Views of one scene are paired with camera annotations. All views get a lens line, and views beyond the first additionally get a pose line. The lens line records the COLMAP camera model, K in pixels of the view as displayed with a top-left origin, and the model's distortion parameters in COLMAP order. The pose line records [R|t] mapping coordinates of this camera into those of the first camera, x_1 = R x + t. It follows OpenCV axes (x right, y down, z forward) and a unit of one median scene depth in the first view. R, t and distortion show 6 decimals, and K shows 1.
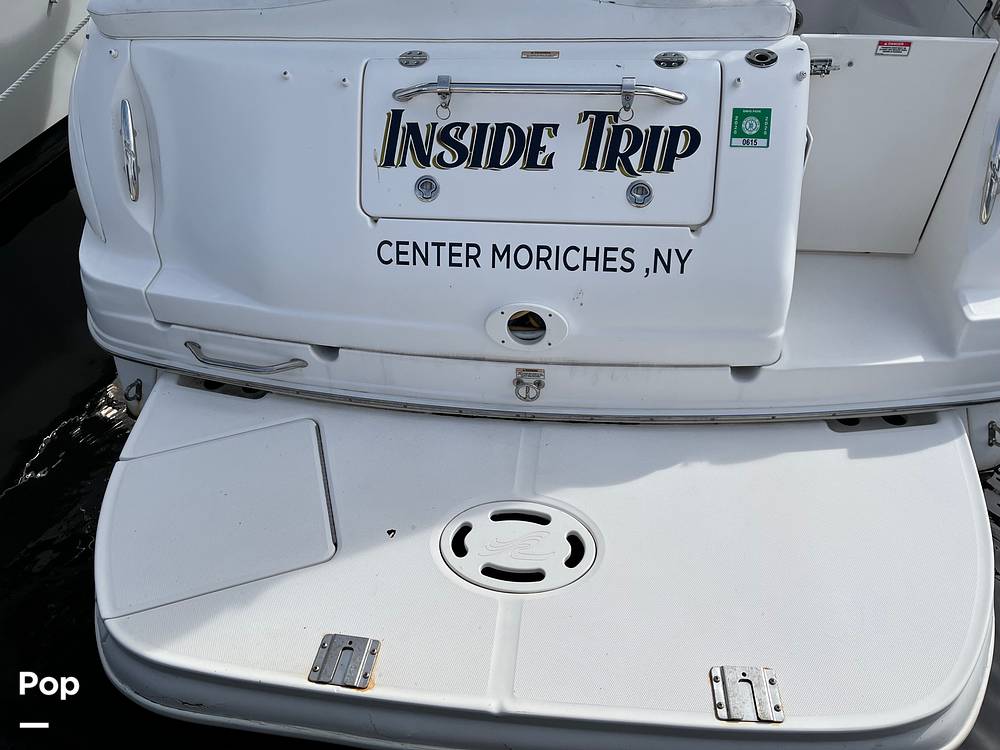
lens RADIAL K [[766.8, 0, 500.0], [0, 766.8, 375.0], [0, 0, 1]] dist [0.071974, -0.087412]
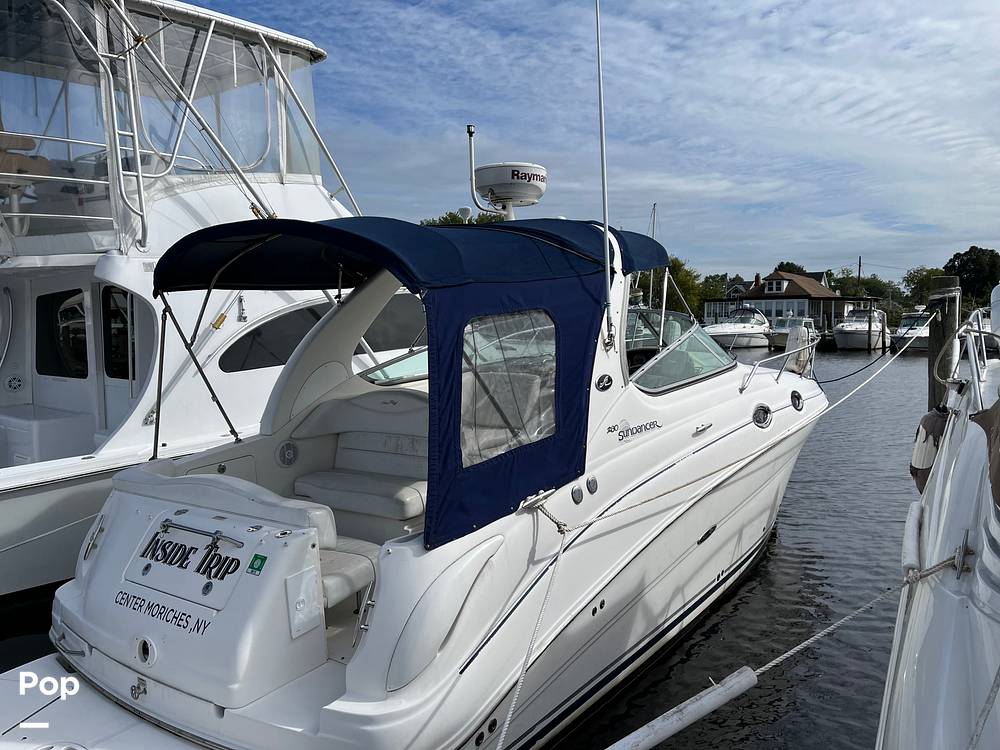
lens RADIAL K [[781.0, 0, 511.4], [0, 781.0, 366.2], [0, 0, 1]] dist [0.071134, -0.075614]
pose [[0.862507, 0.041161, -0.504369, 1.765464], [-0.339319, 0.786465, -0.516077, 0.085024], [0.375427, 0.616261, 0.692298, -0.402421]]
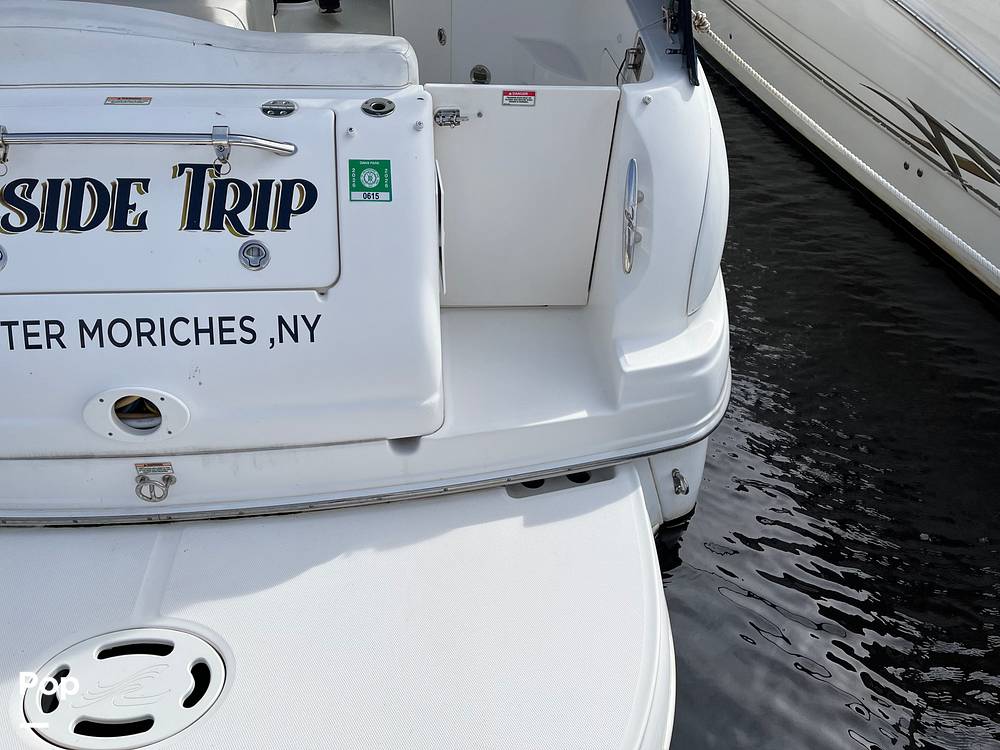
lens RADIAL K [[766.1, 0, 494.8], [0, 766.1, 369.6], [0, 0, 1]] dist [0.045181, -0.032272]
pose [[0.976745, -0.069406, 0.202861, 0.257777], [0.084514, 0.994182, -0.066780, -0.023081], [-0.197046, 0.082371, 0.976928, 0.098307]]
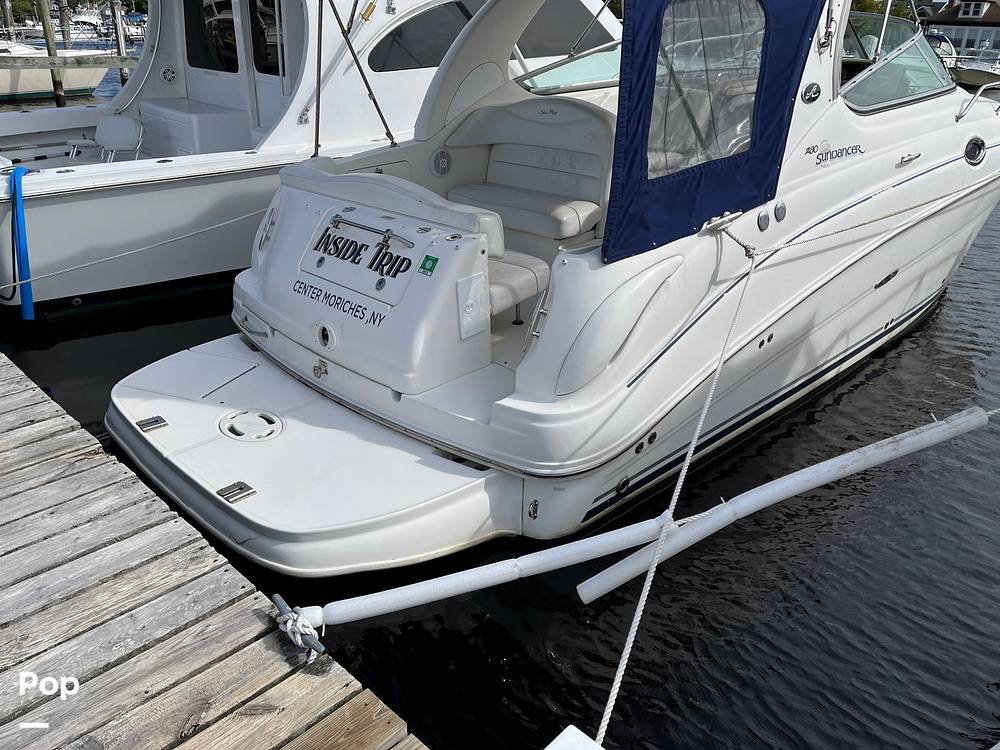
lens RADIAL K [[784.8, 0, 502.2], [0, 784.8, 365.7], [0, 0, 1]] dist [0.089308, -0.123273]
pose [[0.762123, 0.282812, -0.582396, 1.607032], [-0.457091, 0.872103, -0.174654, 0.148592], [0.458515, 0.399316, 0.793921, -0.349756]]
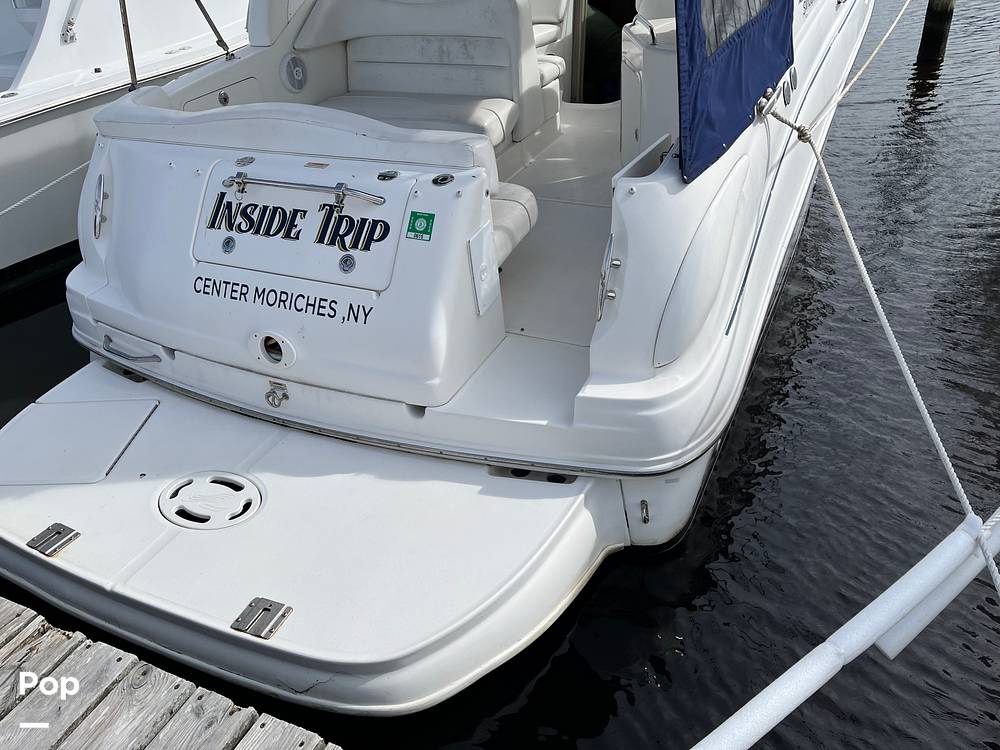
lens RADIAL K [[779.1, 0, 512.0], [0, 779.1, 376.0], [0, 0, 1]] dist [0.070821, -0.069039]
pose [[0.940272, 0.154056, -0.303572, 0.902986], [-0.202228, 0.970120, -0.134059, 0.087823], [0.273848, 0.187442, 0.943331, -0.203016]]
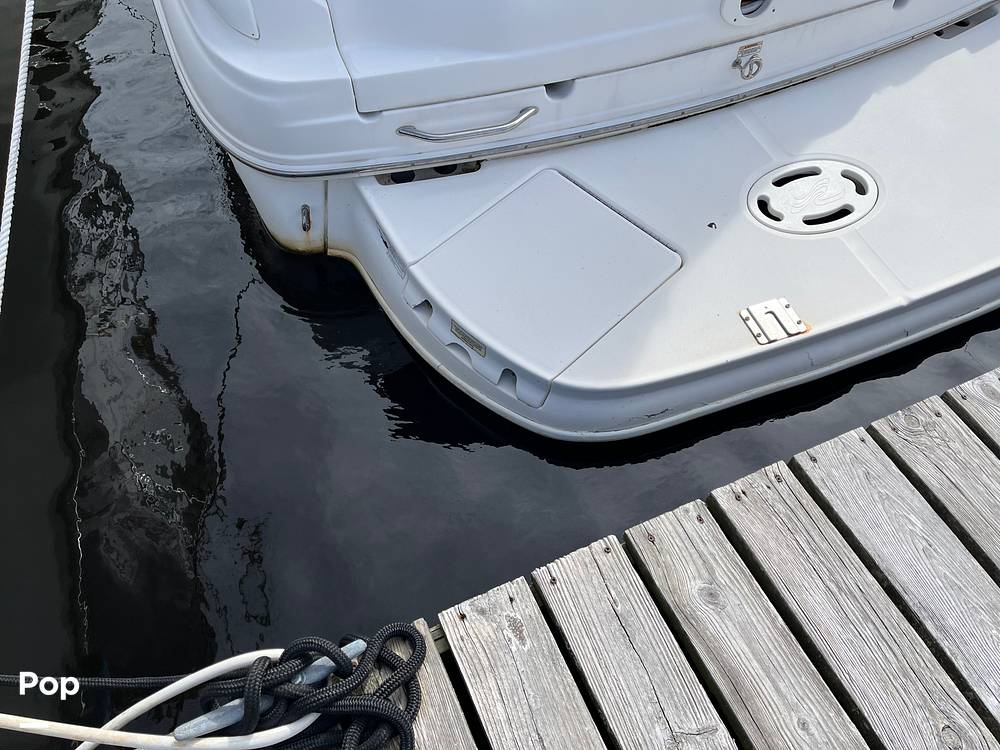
lens RADIAL K [[784.8, 0, 502.2], [0, 784.8, 365.7], [0, 0, 1]] dist [0.089308, -0.123273]
pose [[0.873377, -0.375880, 0.309721, -0.813351], [0.302850, 0.917153, 0.259061, 0.010483], [-0.381438, -0.132458, 0.914855, 0.079330]]
